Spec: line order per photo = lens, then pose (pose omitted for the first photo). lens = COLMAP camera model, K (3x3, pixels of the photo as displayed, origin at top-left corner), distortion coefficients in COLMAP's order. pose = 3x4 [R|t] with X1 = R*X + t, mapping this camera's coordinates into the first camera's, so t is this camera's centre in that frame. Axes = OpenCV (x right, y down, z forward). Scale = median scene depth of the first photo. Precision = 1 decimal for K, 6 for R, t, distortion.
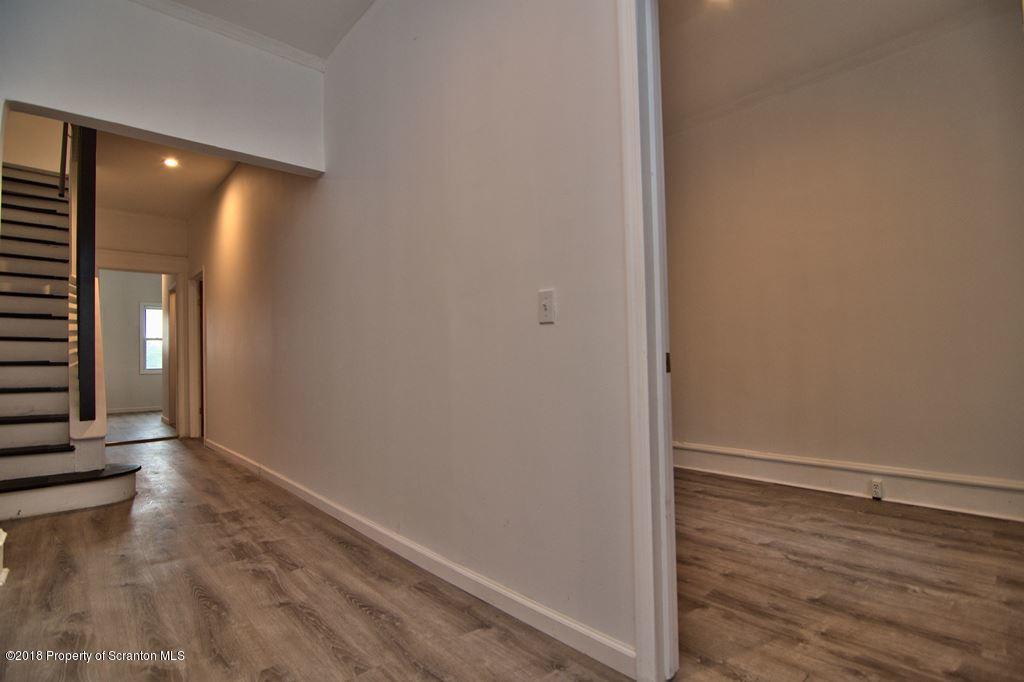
lens RADIAL K [[484.0, 0, 513.1], [0, 484.0, 348.0], [0, 0, 1]] dist [-0.023056, -0.003448]
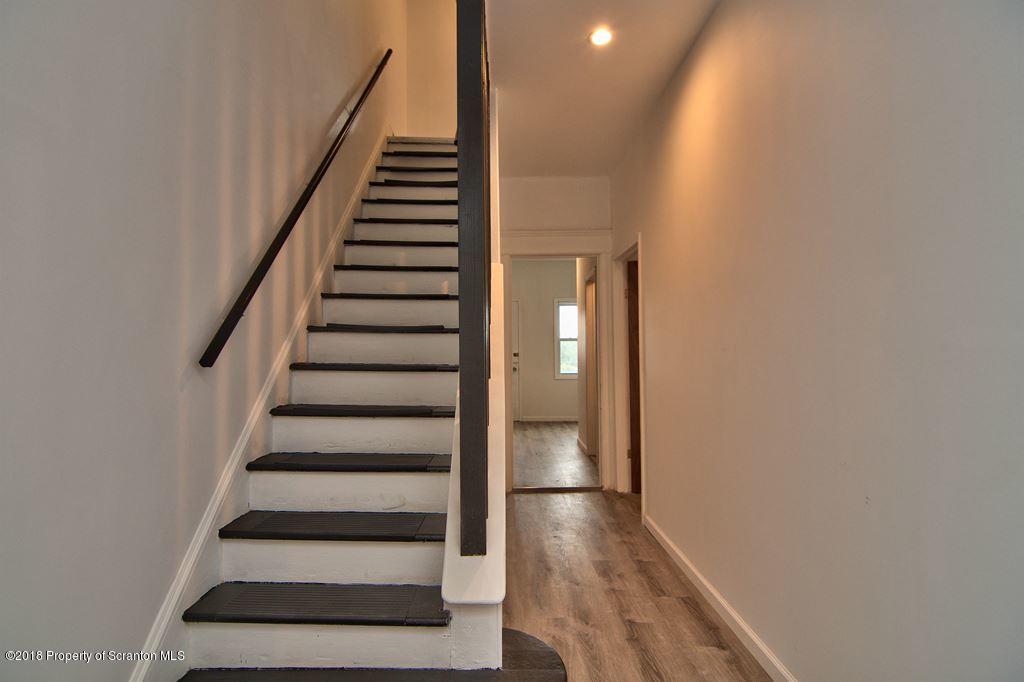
lens RADIAL K [[544.3, 0, 507.5], [0, 544.3, 345.7], [0, 0, 1]] dist [0.007228, 0.000354]
pose [[0.733143, 0.003420, -0.680066, -0.504004], [0.006767, 0.999901, 0.012324, -0.063458], [0.680041, -0.013638, 0.733047, 0.627234]]
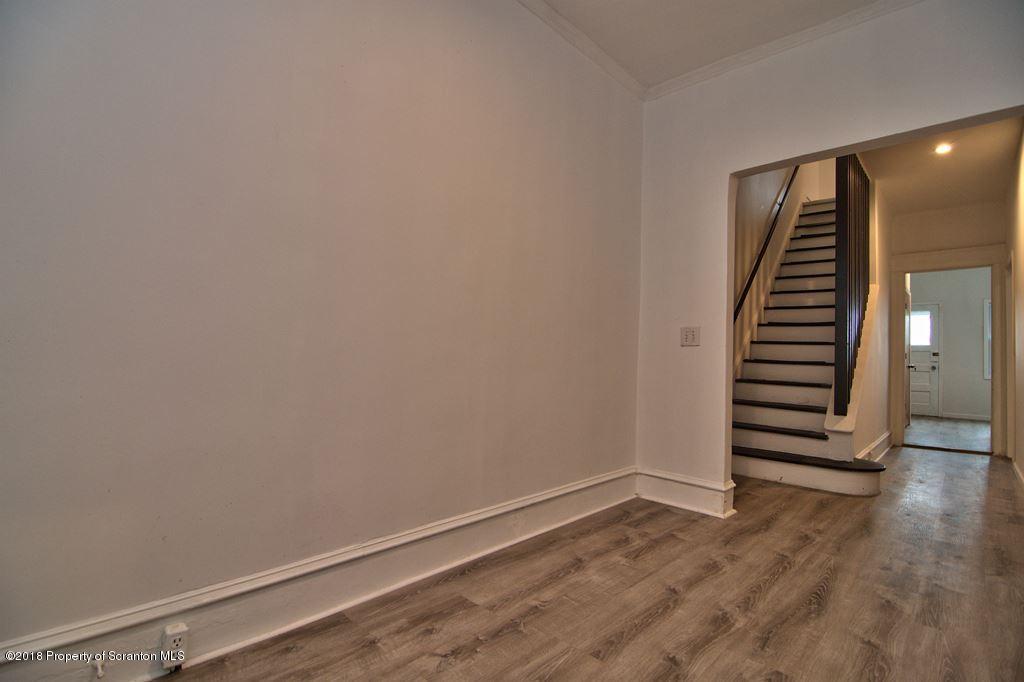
lens RADIAL K [[484.0, 0, 509.2], [0, 484.0, 350.2], [0, 0, 1]] dist [-0.023056, -0.003448]
pose [[0.053980, 0.002875, -0.998538, 0.189708], [-0.001855, 0.999994, 0.002779, -0.003248], [0.998540, 0.001702, 0.053985, 0.156409]]
